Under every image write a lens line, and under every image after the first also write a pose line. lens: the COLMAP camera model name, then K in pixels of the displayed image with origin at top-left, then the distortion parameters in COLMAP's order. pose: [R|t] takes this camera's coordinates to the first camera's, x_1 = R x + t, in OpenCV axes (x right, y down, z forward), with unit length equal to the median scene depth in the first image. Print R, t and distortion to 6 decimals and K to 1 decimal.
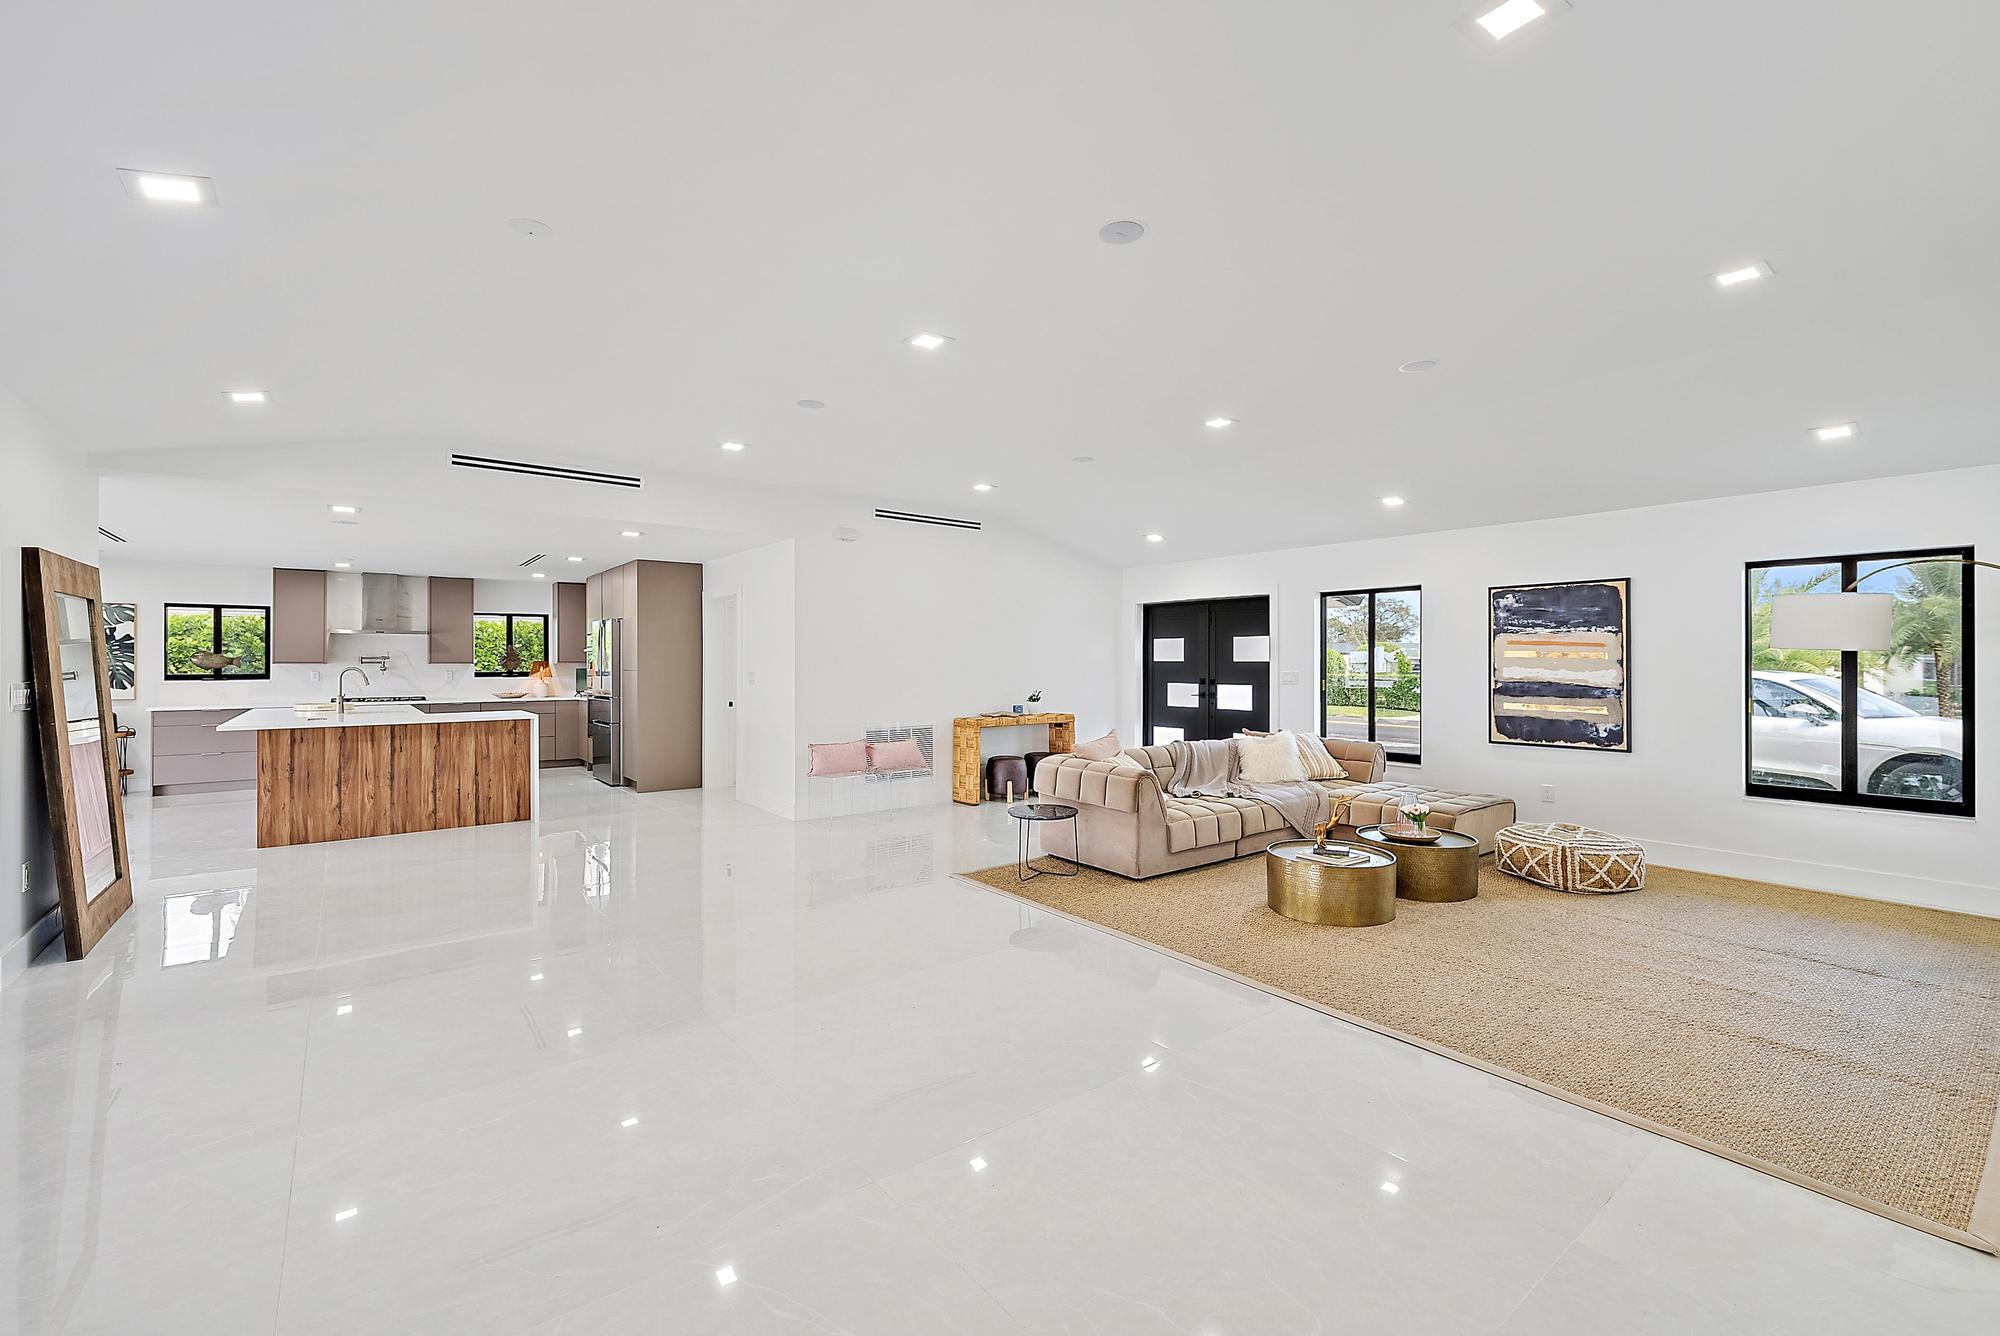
lens RADIAL K [[838.4, 0, 1009.5], [0, 838.4, 660.4], [0, 0, 1]] dist [0.001626, -0.000020]
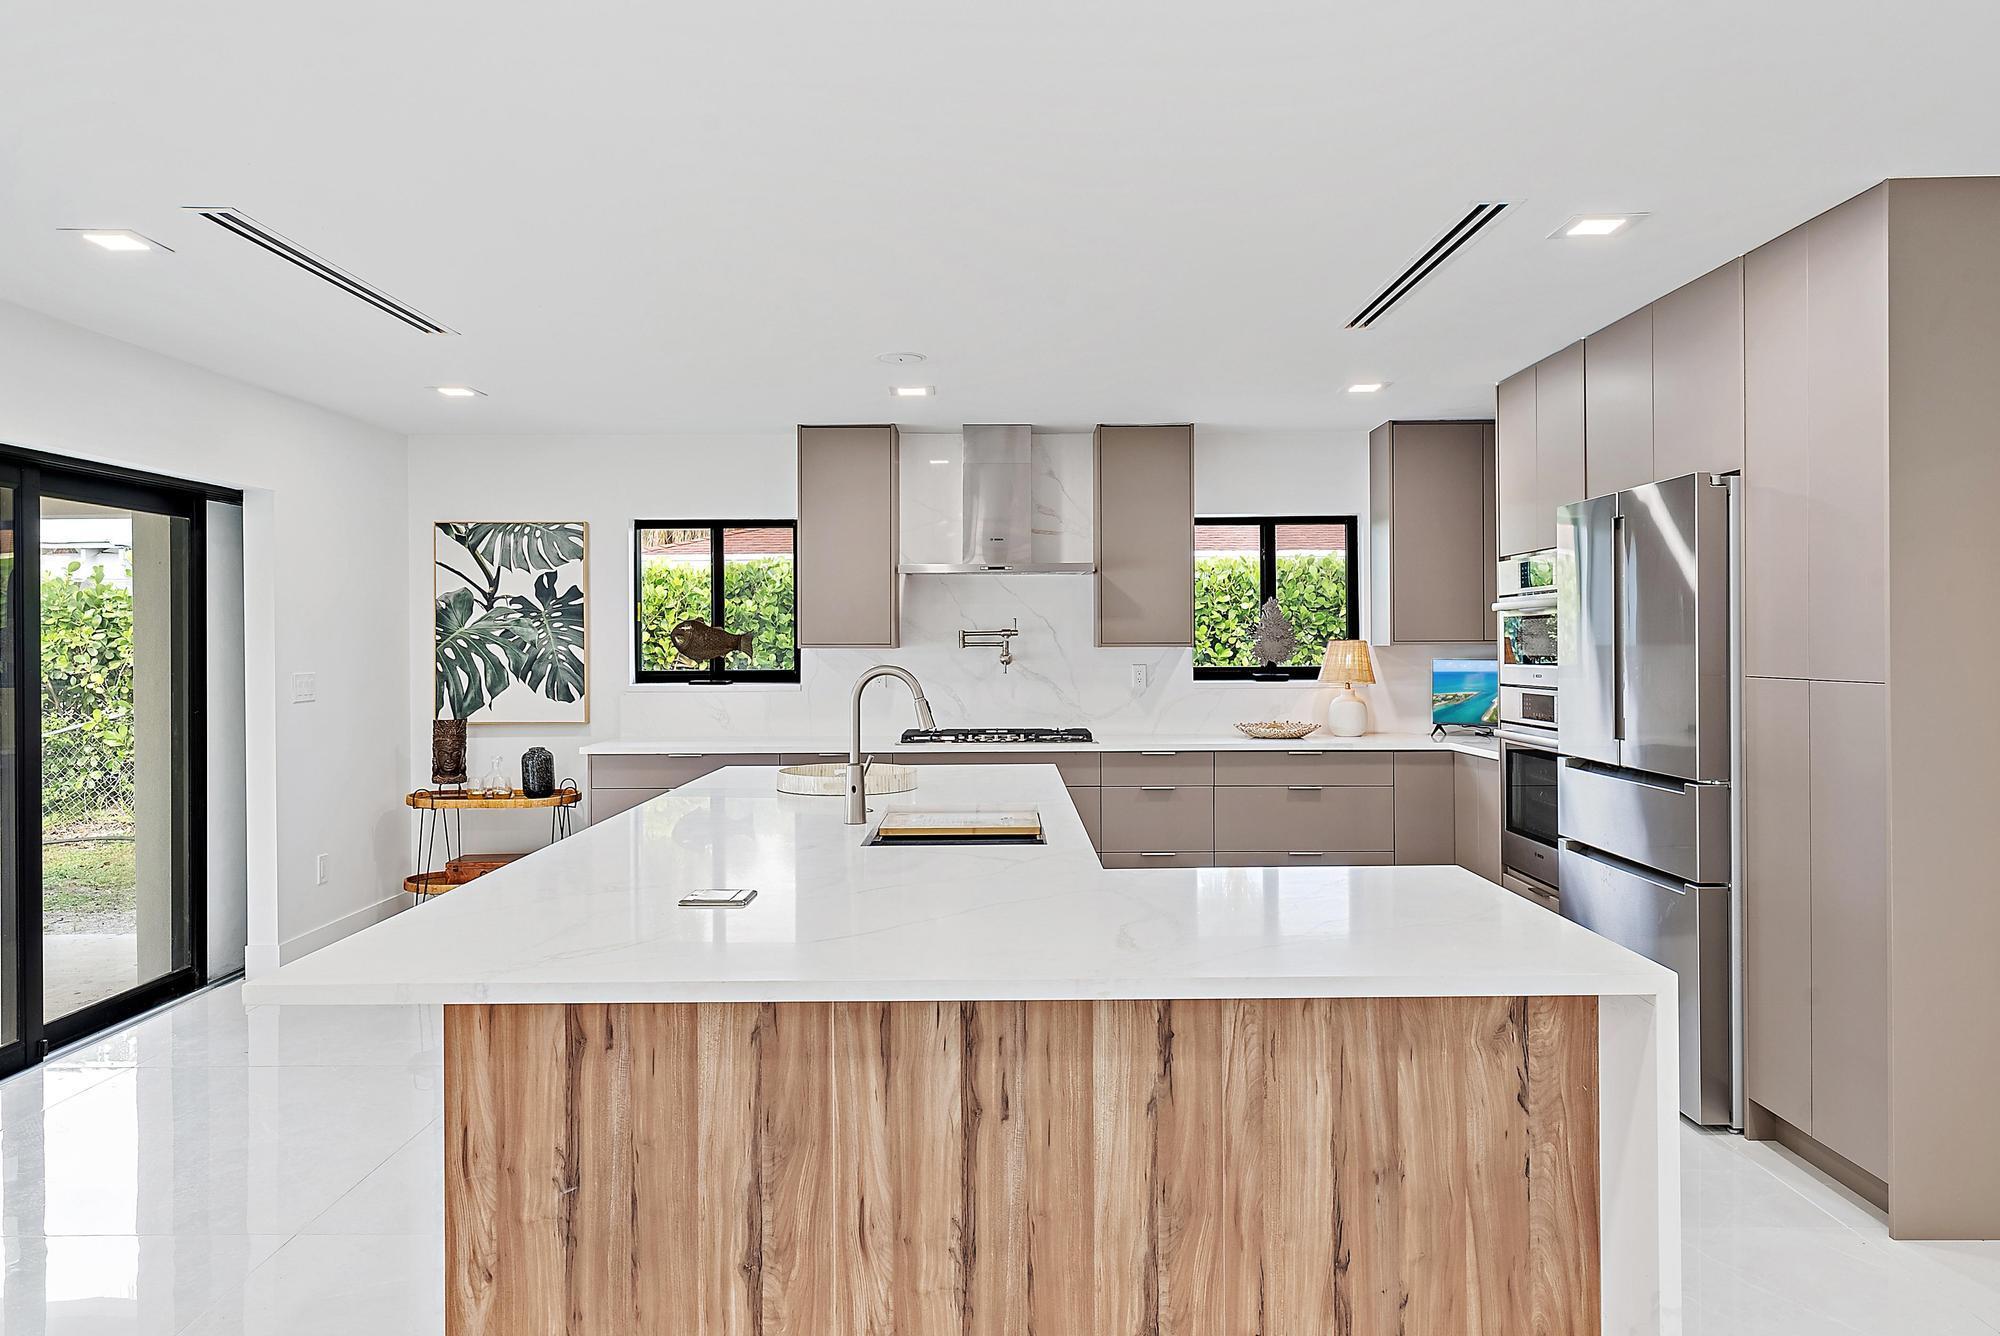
lens RADIAL K [[1218.5, 0, 1000.0], [0, 1218.5, 668.0], [0, 0, 1]] dist [-0.001623, 0.000109]
pose [[0.780878, 0.011354, -0.624581, -0.435303], [0.005247, 0.999680, 0.024733, -0.000498], [0.624662, -0.022591, 0.780568, 0.616960]]
